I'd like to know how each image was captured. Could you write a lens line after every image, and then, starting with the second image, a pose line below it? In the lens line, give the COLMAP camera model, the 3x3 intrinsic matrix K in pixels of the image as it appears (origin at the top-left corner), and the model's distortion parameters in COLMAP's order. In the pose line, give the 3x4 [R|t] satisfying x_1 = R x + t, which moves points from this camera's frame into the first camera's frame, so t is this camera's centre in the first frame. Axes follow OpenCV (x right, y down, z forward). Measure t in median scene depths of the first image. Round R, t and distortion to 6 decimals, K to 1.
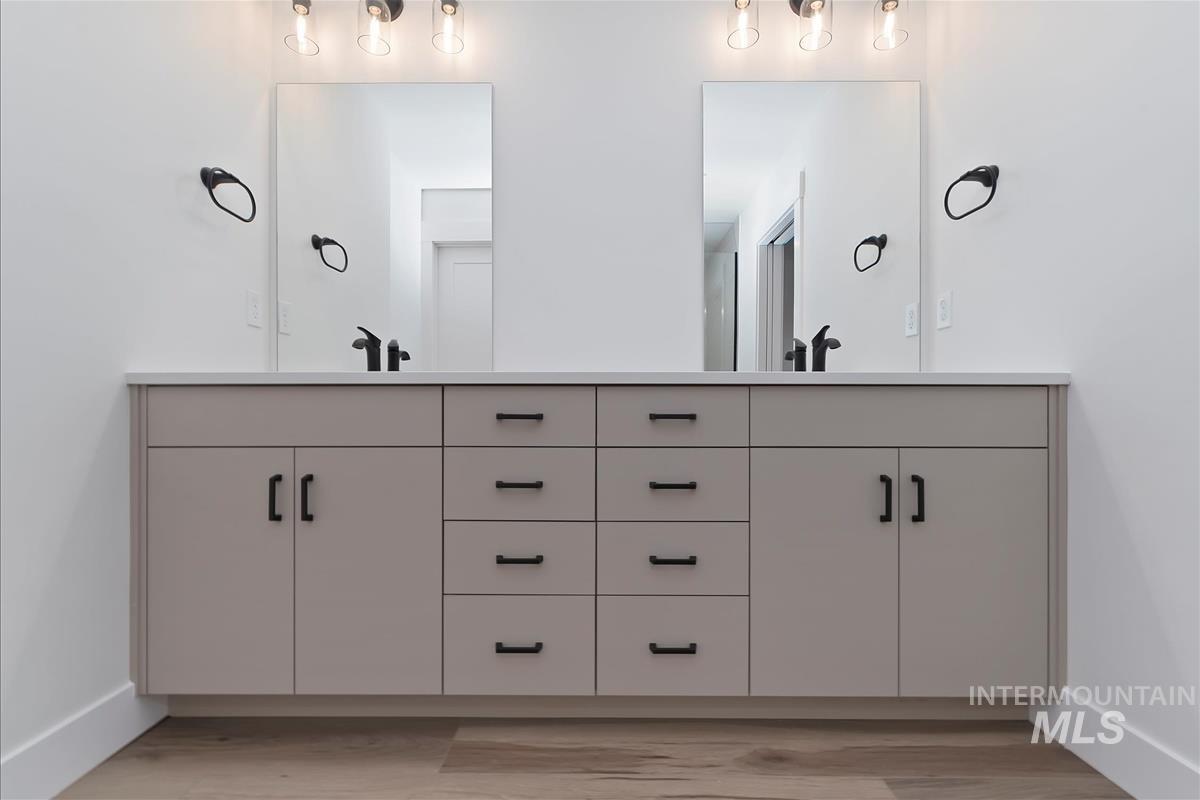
lens RADIAL K [[519.5, 0, 599.4], [0, 519.5, 412.7], [0, 0, 1]] dist [-0.000632, -0.000393]
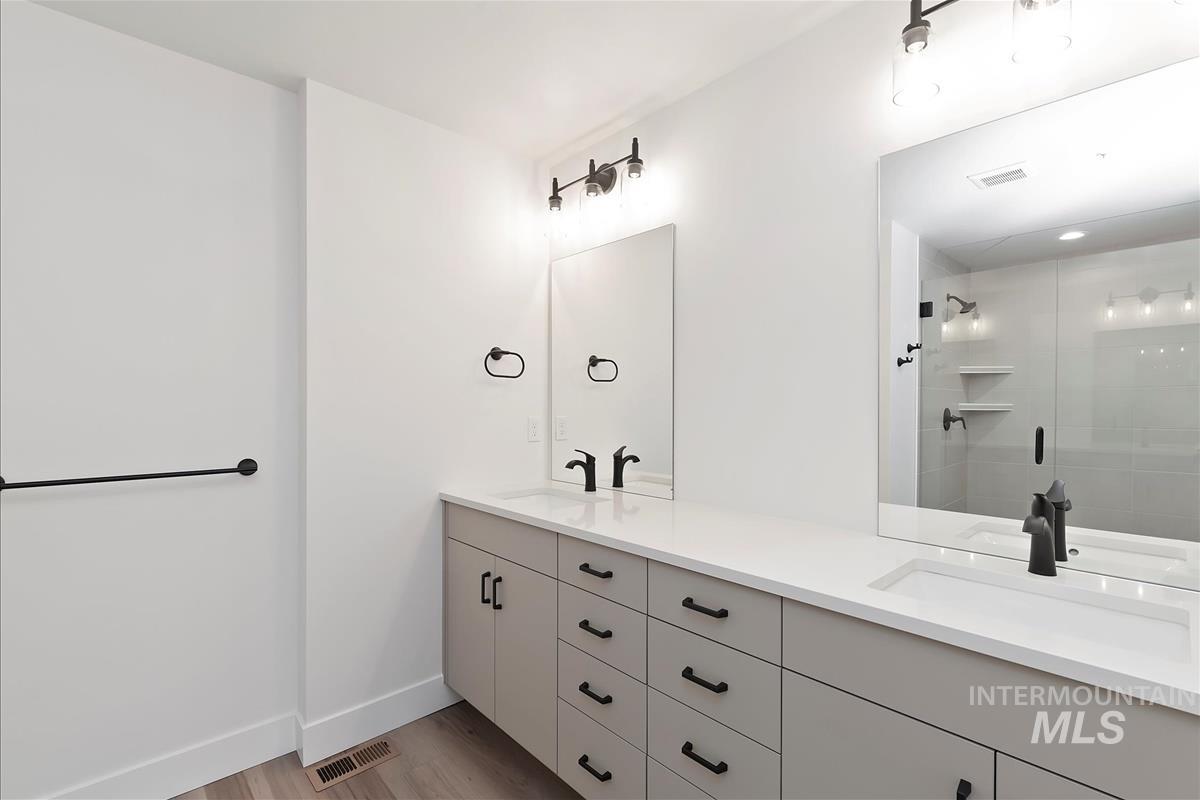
lens RADIAL K [[534.6, 0, 603.9], [0, 534.6, 405.7], [0, 0, 1]] dist [-0.001959, -0.000418]
pose [[0.674515, 0.002562, -0.738256, 0.742744], [-0.001424, 0.999997, 0.002169, -0.365188], [0.738260, -0.000412, 0.674517, 0.206932]]
